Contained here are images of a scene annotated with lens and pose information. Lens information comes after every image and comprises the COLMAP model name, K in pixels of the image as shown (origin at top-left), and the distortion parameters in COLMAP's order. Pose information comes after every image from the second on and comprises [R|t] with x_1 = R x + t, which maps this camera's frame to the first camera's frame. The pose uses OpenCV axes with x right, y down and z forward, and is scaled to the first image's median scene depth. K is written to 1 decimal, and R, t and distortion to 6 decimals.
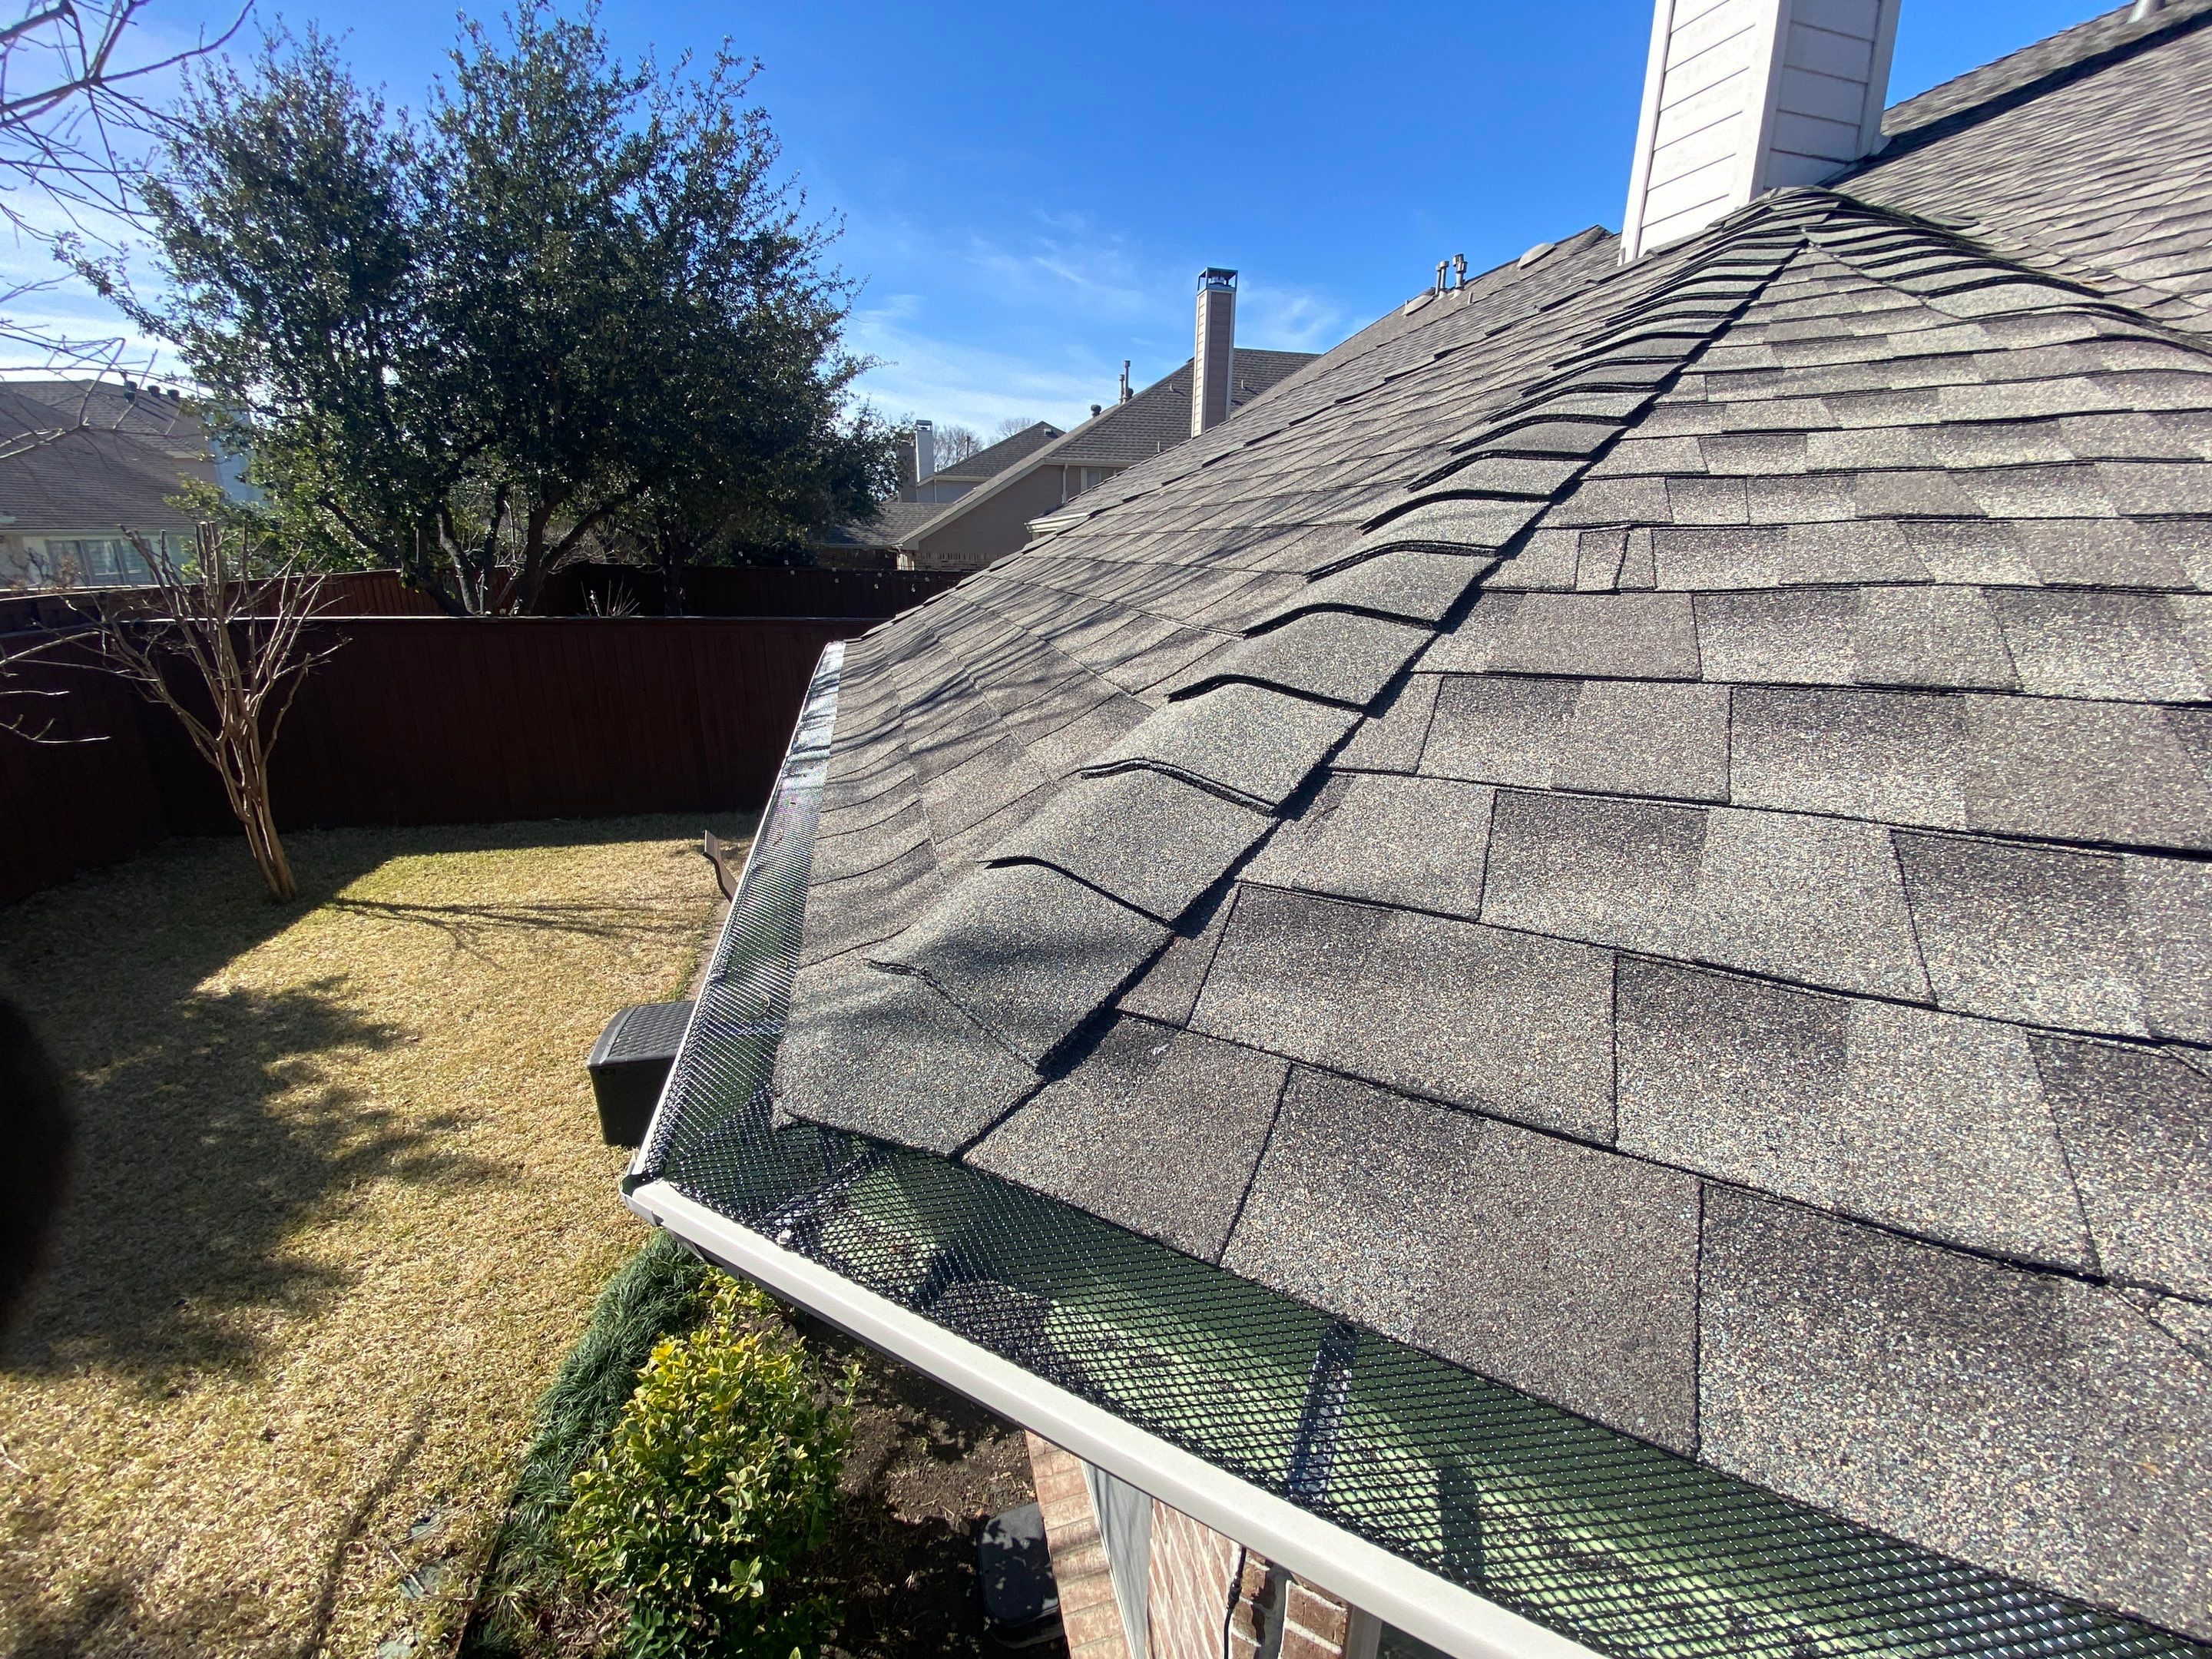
lens RADIAL K [[904.8, 0, 1100.3], [0, 904.8, 819.0], [0, 0, 1]] dist [0.010981, -0.017356]
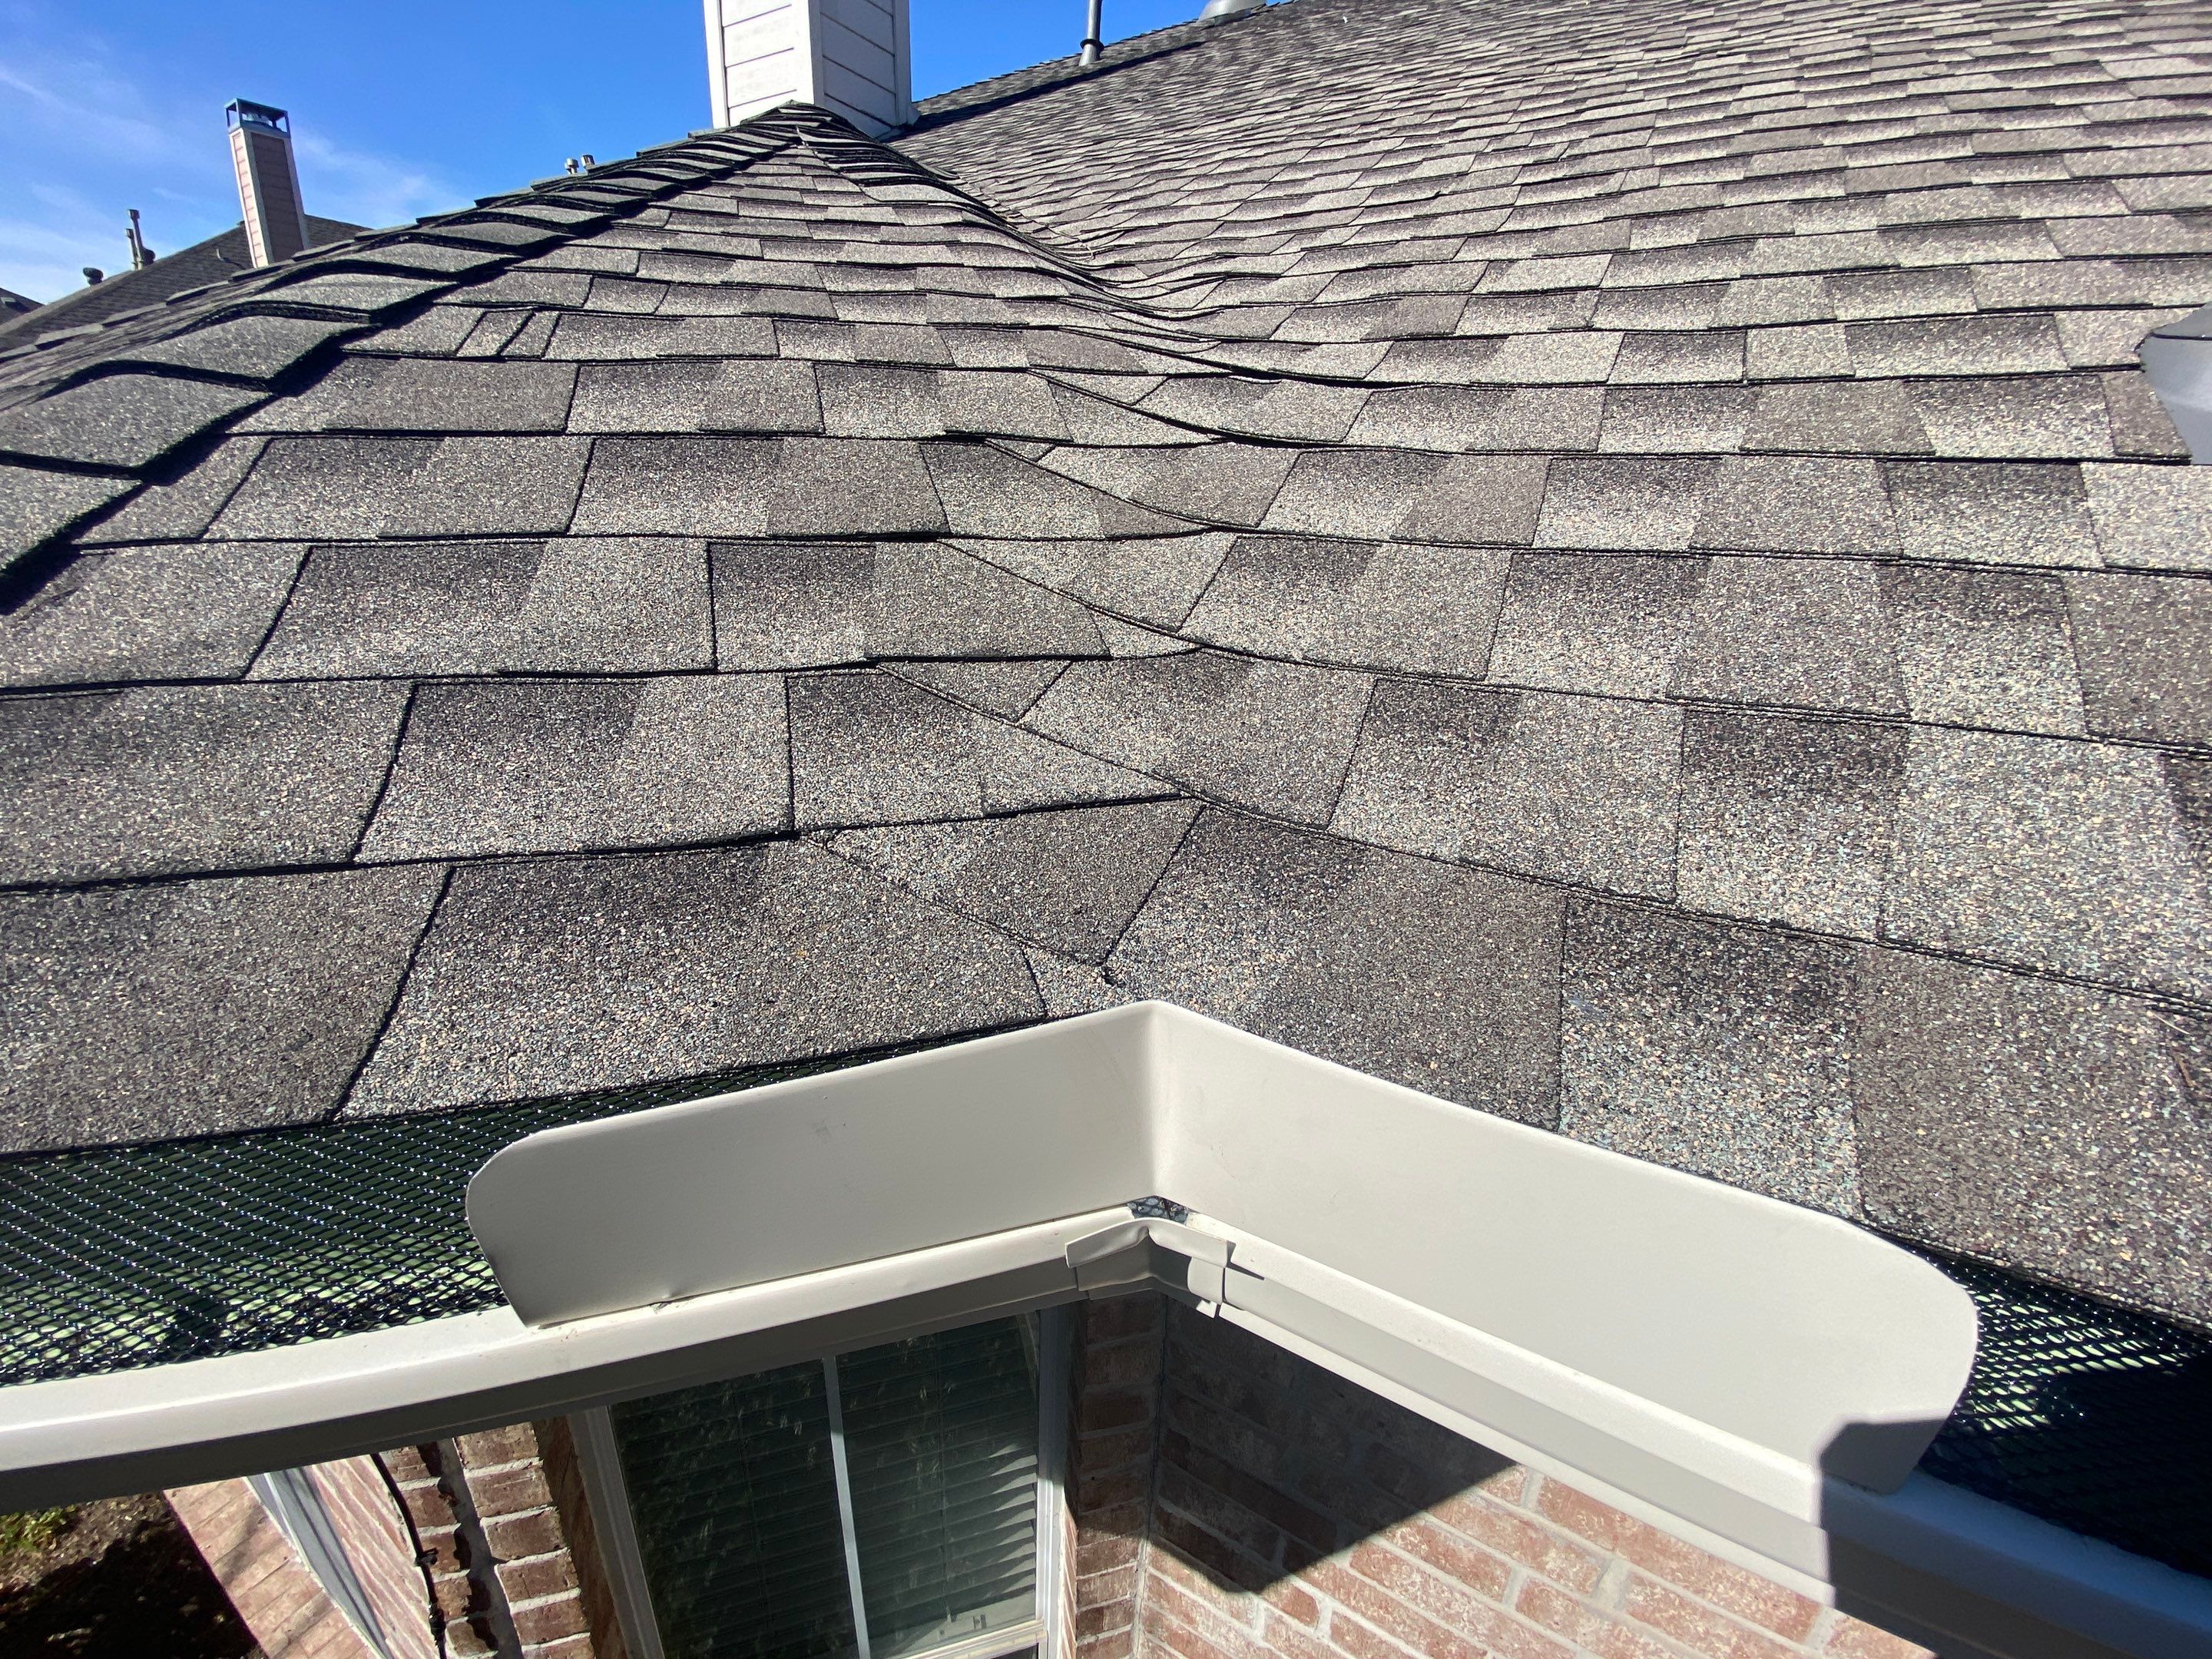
lens RADIAL K [[904.8, 0, 1100.3], [0, 904.8, 819.0], [0, 0, 1]] dist [0.010981, -0.017356]
pose [[0.709511, -0.215815, 0.670833, 0.329061], [0.175576, 0.976068, 0.128313, 0.221273], [-0.682471, 0.026743, 0.730423, -0.077791]]
